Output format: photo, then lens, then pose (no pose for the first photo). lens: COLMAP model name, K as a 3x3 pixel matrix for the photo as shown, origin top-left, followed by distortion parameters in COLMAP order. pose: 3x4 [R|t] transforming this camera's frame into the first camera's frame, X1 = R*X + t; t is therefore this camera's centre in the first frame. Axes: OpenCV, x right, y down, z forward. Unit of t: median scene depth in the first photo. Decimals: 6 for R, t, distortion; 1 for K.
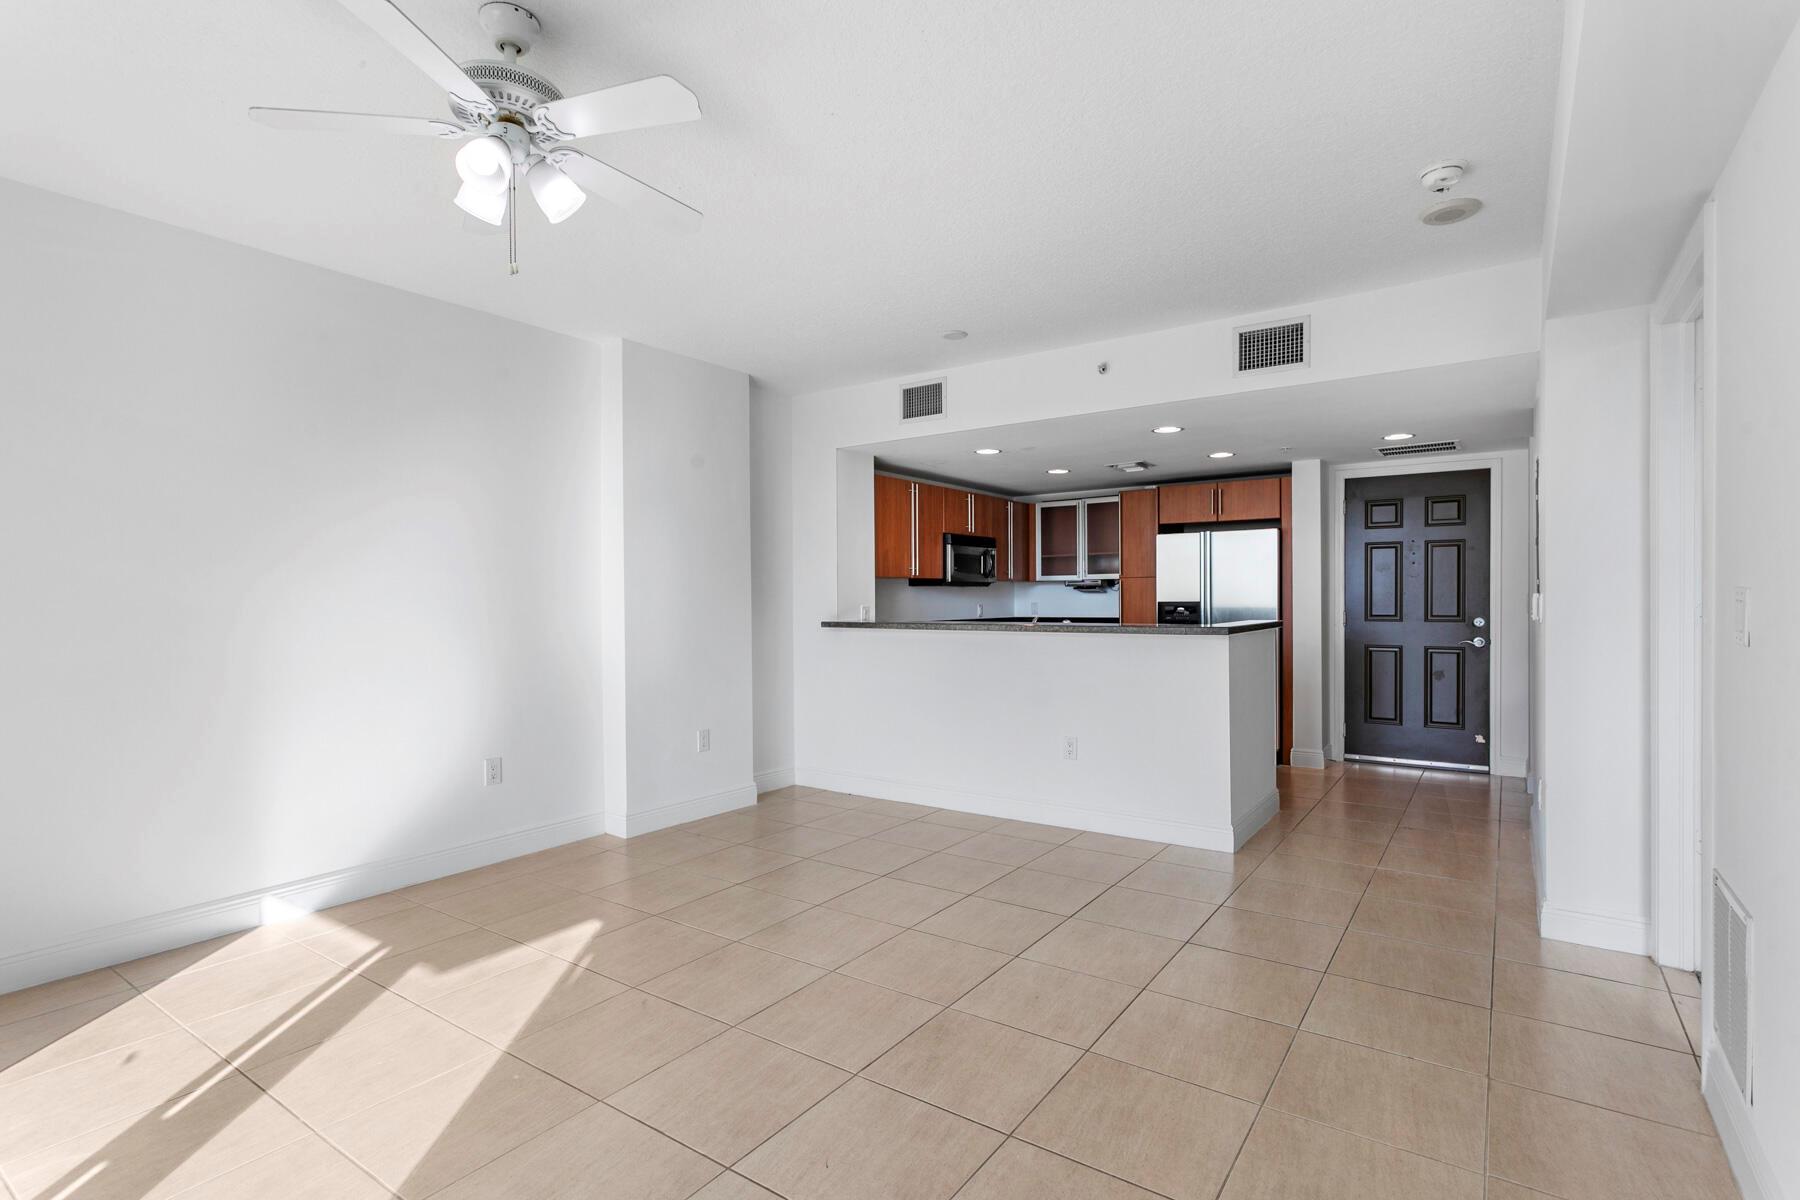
lens RADIAL K [[867.9, 0, 905.0], [0, 867.9, 610.8], [0, 0, 1]] dist [0.001389, 0.000356]
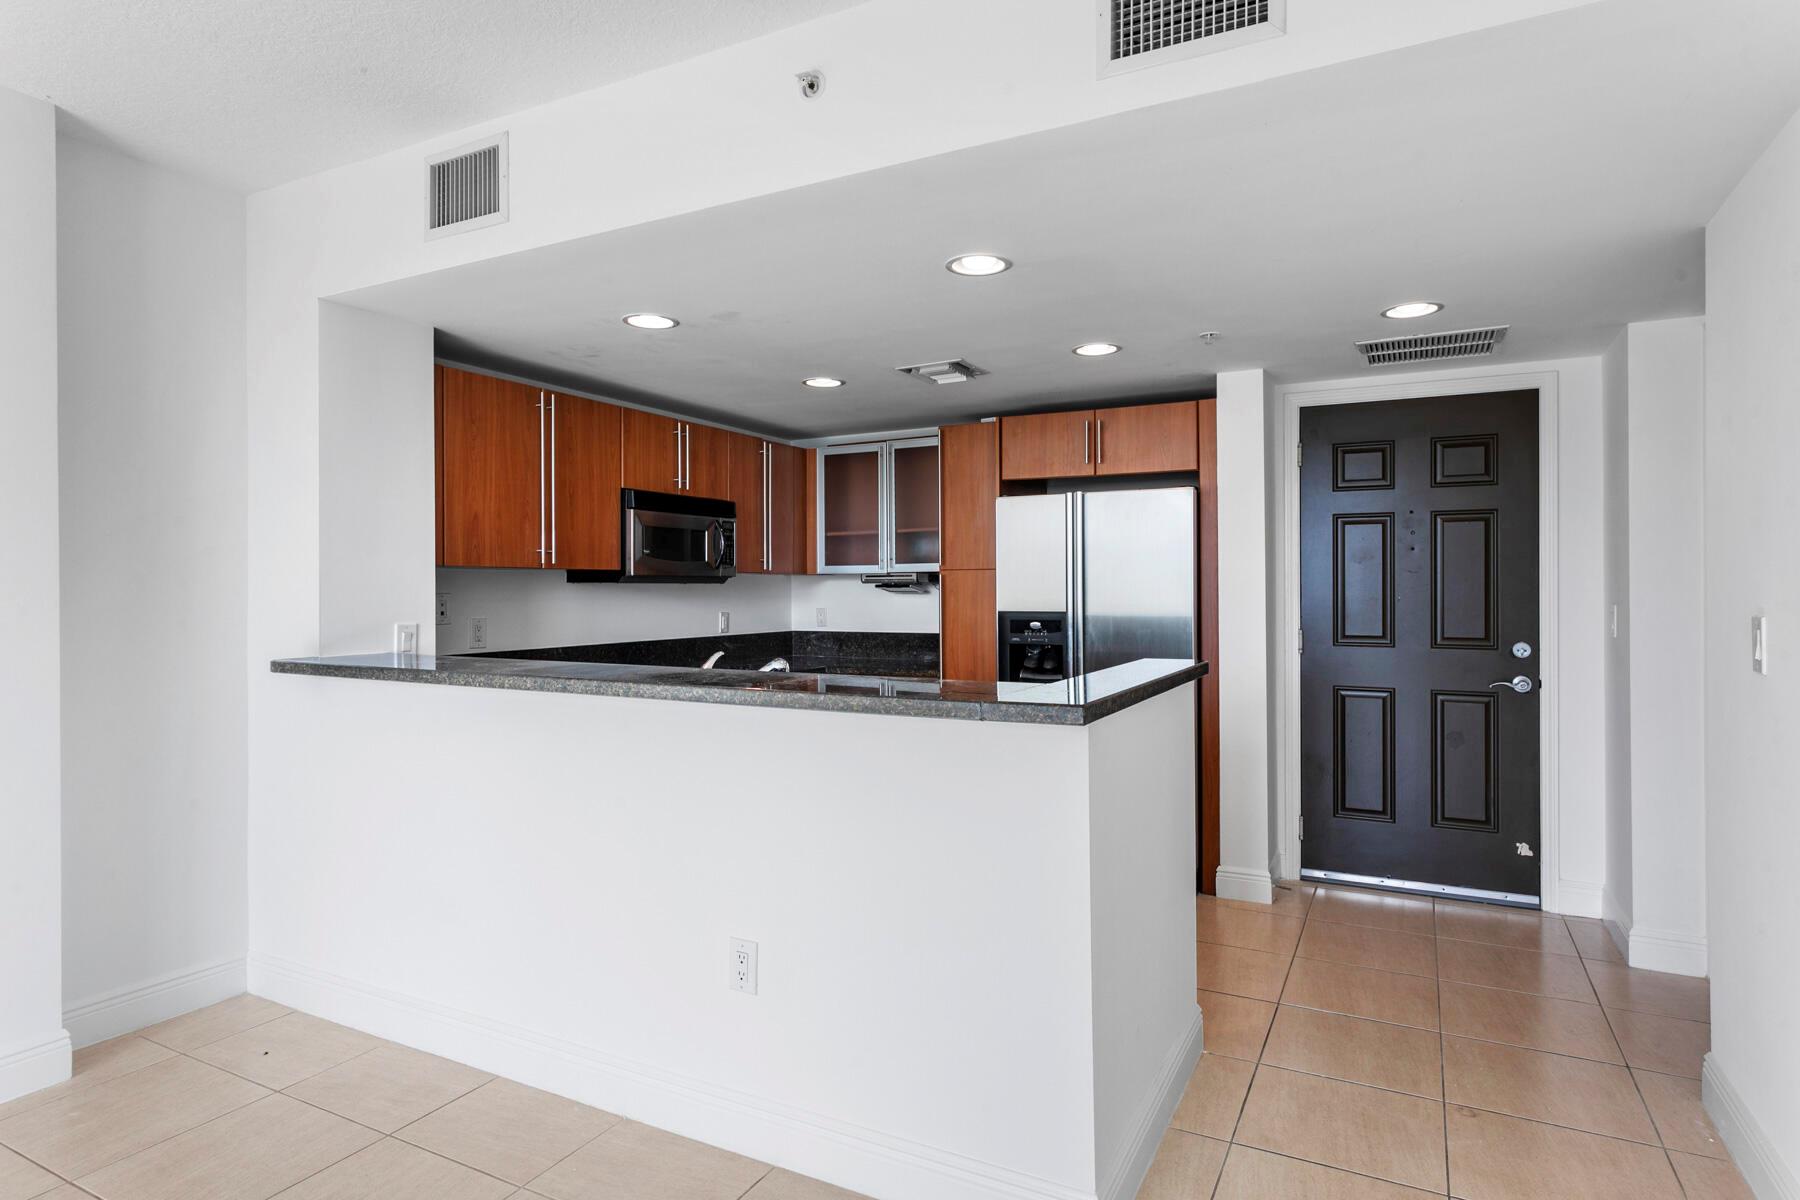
lens RADIAL K [[988.9, 0, 900.3], [0, 988.9, 589.9], [0, 0, 1]] dist [-0.001422, 0.000273]
pose [[0.992025, 0.003435, 0.125992, 0.150723], [-0.001691, 0.999901, -0.013946, -0.016616], [-0.126028, 0.013622, 0.991933, 0.366731]]
